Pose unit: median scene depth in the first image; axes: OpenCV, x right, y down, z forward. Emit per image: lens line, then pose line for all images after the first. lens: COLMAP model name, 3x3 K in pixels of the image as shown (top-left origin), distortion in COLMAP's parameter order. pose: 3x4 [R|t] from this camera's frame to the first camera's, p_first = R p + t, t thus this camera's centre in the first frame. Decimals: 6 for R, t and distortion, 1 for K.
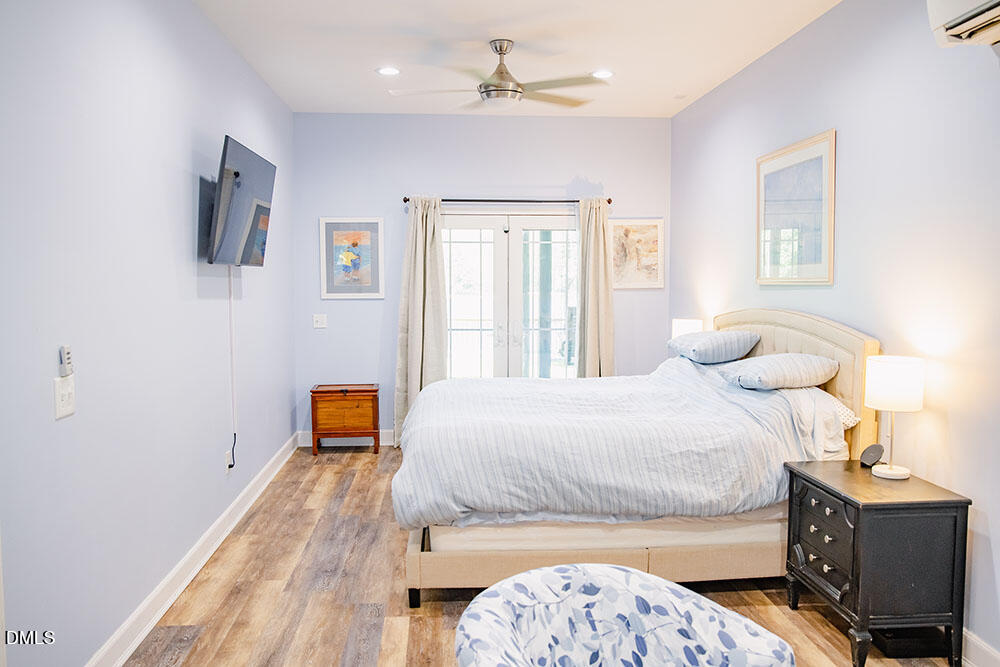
lens RADIAL K [[835.3, 0, 470.3], [0, 835.3, 335.4], [0, 0, 1]] dist [-0.069277, 0.105916]
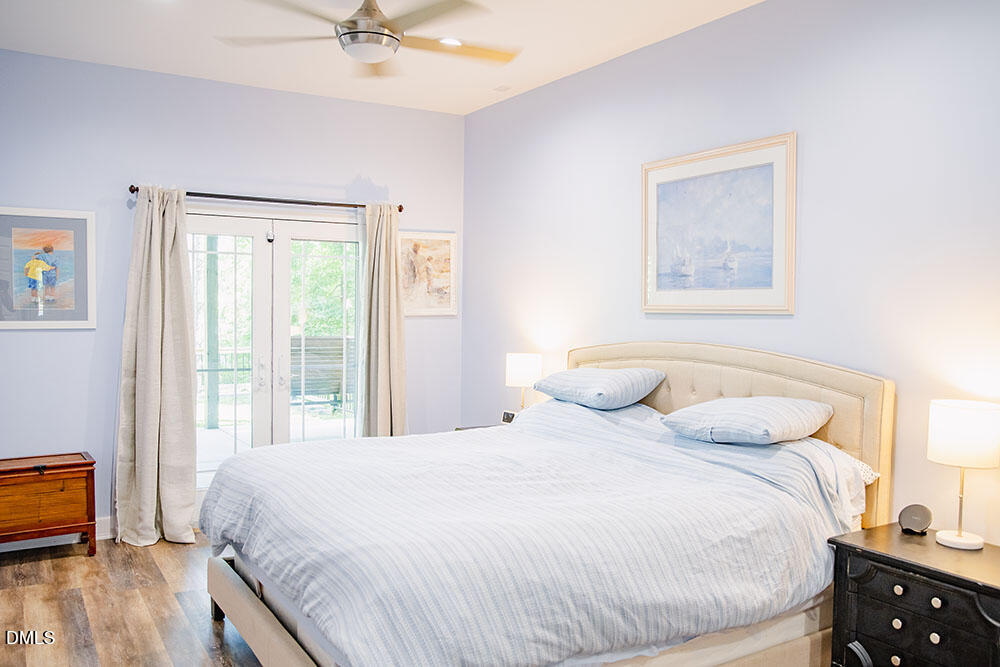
lens RADIAL K [[835.3, 0, 470.3], [0, 835.3, 335.4], [0, 0, 1]] dist [-0.069277, 0.105916]
pose [[0.879041, -0.006635, 0.476700, -0.218582], [0.021001, 0.999471, -0.024816, -0.020653], [-0.476283, 0.031825, 0.878716, 0.341221]]
